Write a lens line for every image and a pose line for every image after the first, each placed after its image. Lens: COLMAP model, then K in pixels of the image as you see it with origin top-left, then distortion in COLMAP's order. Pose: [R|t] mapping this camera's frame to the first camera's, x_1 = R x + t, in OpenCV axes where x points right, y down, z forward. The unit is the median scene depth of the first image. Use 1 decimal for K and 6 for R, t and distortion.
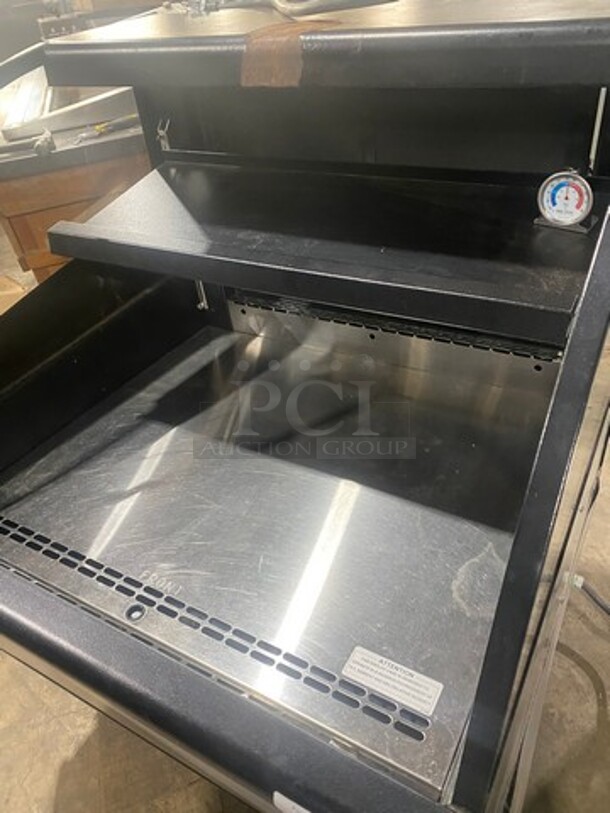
lens RADIAL K [[626.0, 0, 307.6], [0, 626.0, 407.0], [0, 0, 1]] dist [0.005256, -0.016338]
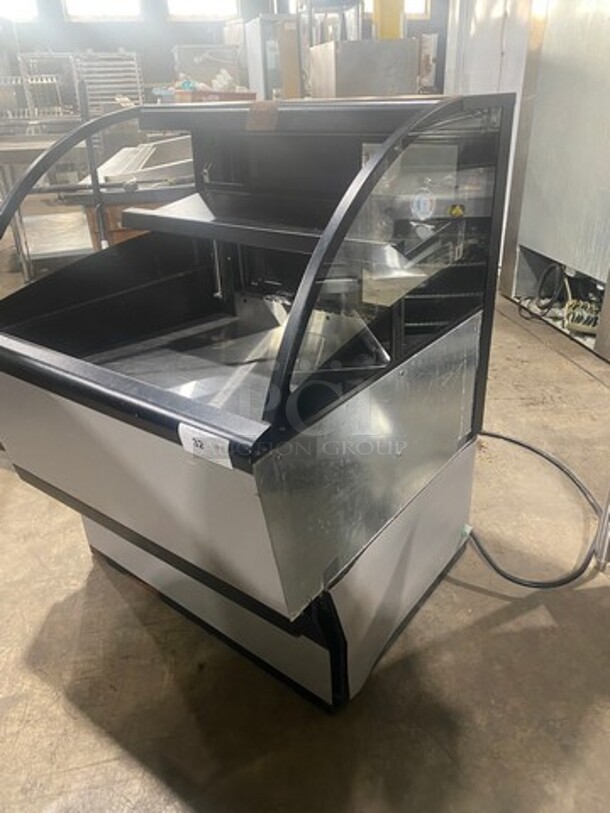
lens RADIAL K [[626.0, 0, 309.9], [0, 626.0, 407.2], [0, 0, 1]] dist [0.005256, -0.016338]
pose [[0.988805, 0.126392, -0.079308, 0.268231], [-0.138770, 0.974297, -0.177449, 0.453367], [0.054841, 0.186468, 0.980929, -0.477924]]
